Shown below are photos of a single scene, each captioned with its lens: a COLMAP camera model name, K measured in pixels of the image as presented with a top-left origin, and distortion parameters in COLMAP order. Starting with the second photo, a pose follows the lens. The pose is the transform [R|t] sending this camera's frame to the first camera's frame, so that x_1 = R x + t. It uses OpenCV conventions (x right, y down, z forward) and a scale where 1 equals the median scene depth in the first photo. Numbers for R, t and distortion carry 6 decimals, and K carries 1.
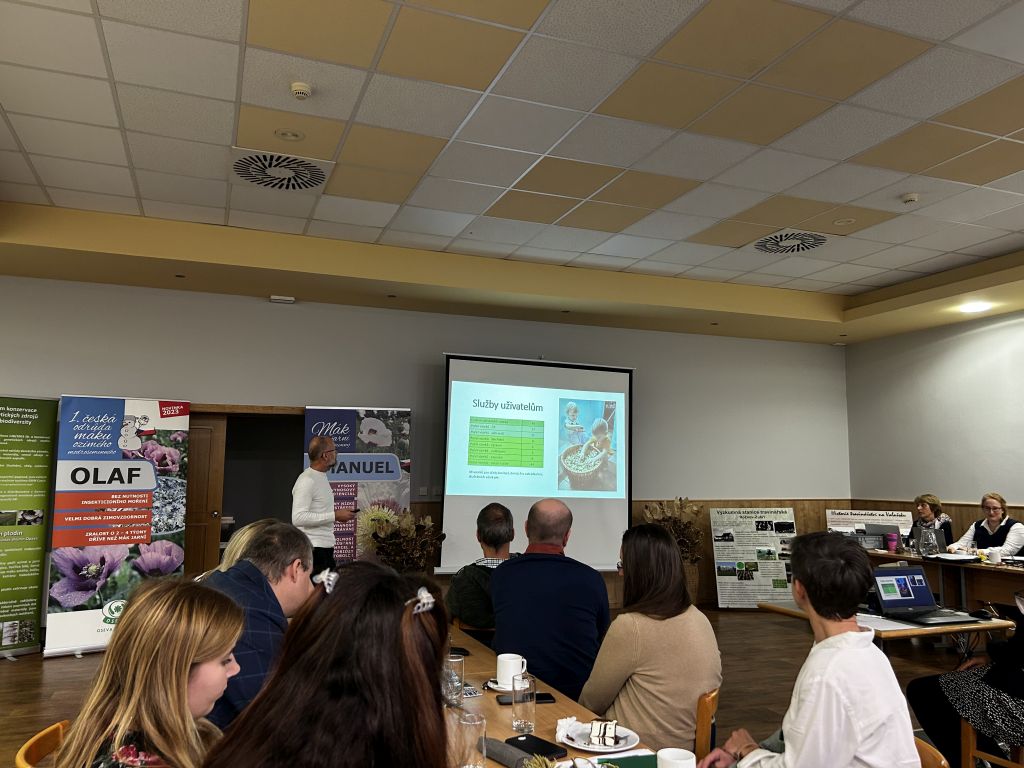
lens RADIAL K [[770.2, 0, 512.0], [0, 770.2, 384.0], [0, 0, 1]] dist [0.065627, -0.072024]
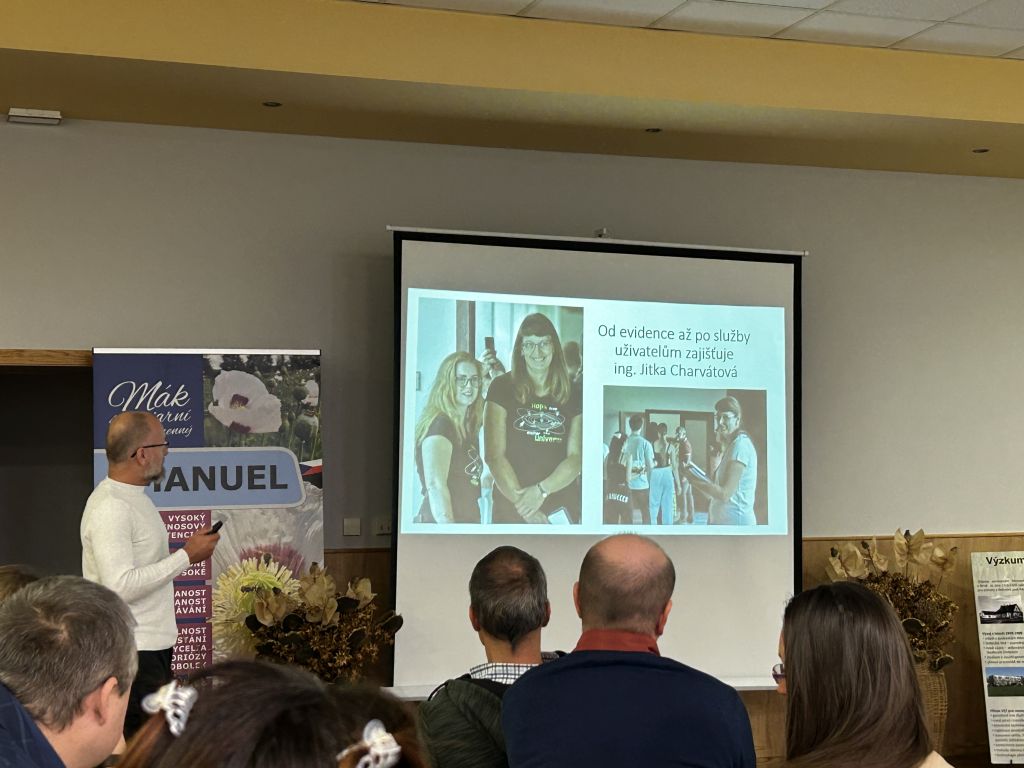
lens RADIAL K [[1675.7, 0, 512.0], [0, 1675.7, 384.0], [0, 0, 1]] dist [0.169888, -0.651530]
pose [[0.999705, -0.019048, -0.015063, -0.001672], [0.019835, 0.998345, 0.053980, 0.000265], [0.014010, -0.054263, 0.998428, -0.007622]]
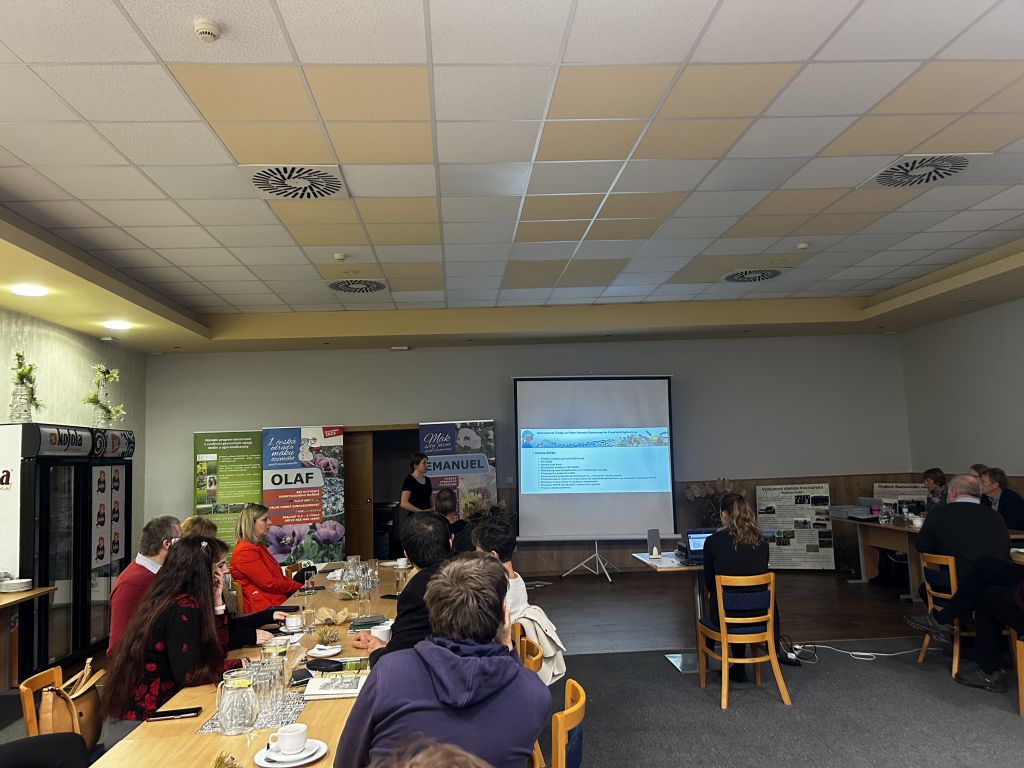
lens RADIAL K [[766.8, 0, 511.0], [0, 766.8, 373.1], [0, 0, 1]] dist [0.156418, -0.393896]
pose [[0.952684, -0.073514, -0.294938, 0.338963], [0.078213, 0.996928, 0.004150, -0.059443], [0.293727, -0.027022, 0.955507, -0.310720]]
